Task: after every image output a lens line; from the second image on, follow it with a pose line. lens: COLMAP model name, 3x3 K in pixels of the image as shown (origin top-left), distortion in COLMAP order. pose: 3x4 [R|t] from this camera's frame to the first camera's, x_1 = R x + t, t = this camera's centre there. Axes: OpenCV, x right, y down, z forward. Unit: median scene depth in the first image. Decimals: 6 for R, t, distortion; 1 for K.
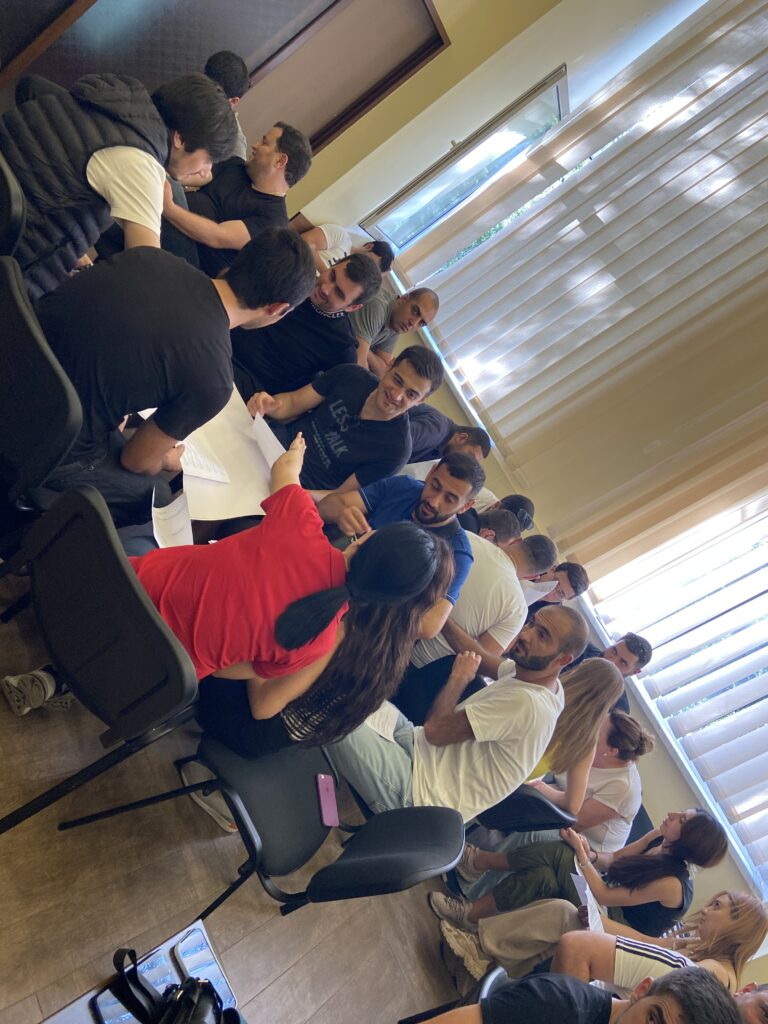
lens RADIAL K [[770.2, 0, 382.6], [0, 770.2, 513.9], [0, 0, 1]] dist [0.029378, -0.005442]
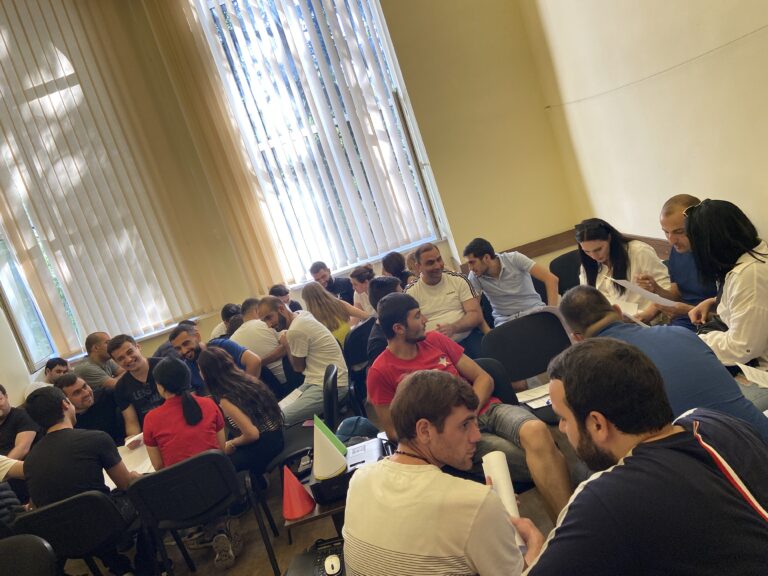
lens RADIAL K [[577.6, 0, 383.7], [0, 577.6, 285.6], [0, 0, 1]] dist [0.029378, -0.005442]
pose [[0.168157, -0.956420, 0.238711, -0.023637], [0.965312, 0.208835, 0.156719, 0.104013], [-0.199740, 0.204078, 0.958361, -0.349488]]
